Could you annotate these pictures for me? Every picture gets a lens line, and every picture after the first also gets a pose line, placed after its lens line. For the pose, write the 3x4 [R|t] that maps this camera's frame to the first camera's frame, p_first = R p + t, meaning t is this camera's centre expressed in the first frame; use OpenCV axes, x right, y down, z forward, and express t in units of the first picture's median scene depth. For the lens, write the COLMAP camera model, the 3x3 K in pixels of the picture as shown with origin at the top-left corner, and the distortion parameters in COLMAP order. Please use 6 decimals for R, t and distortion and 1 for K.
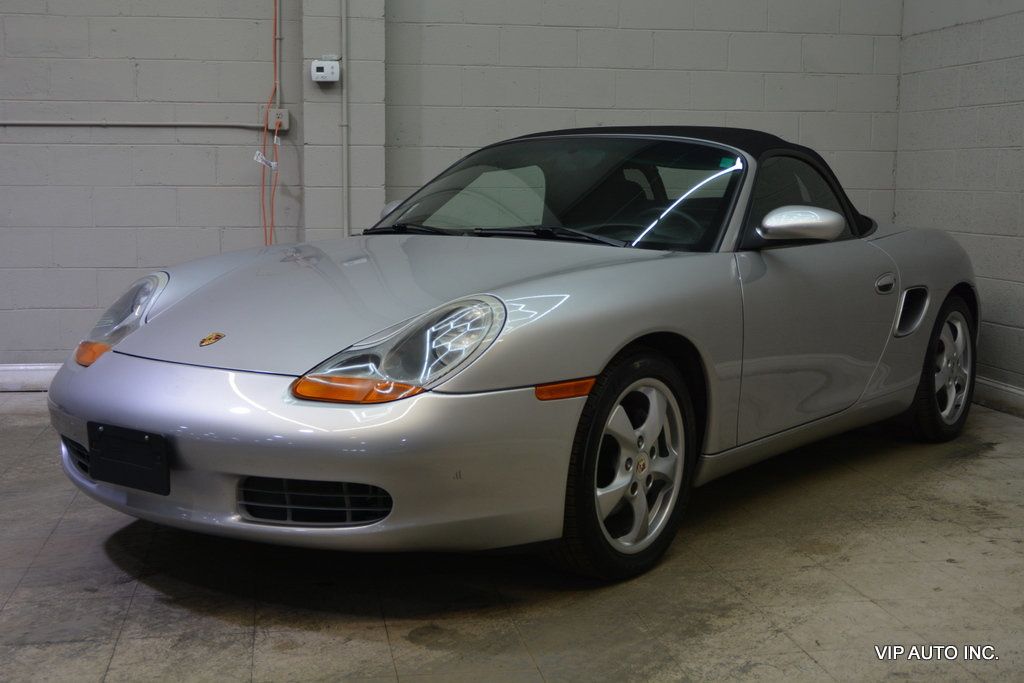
lens RADIAL K [[1319.7, 0, 512.5], [0, 1319.7, 342.0], [0, 0, 1]] dist [0.003263, -0.019779]
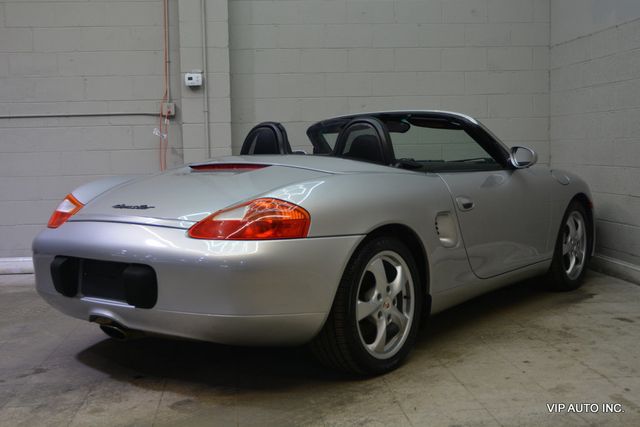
lens RADIAL K [[812.4, 0, 320.0], [0, 812.4, 213.5], [0, 0, 1]] dist [-0.000069, -0.018236]
pose [[0.996574, -0.022182, -0.079679, 0.117211], [0.018718, 0.998858, -0.043960, 0.016619], [0.080563, 0.042318, 0.995851, -0.013588]]
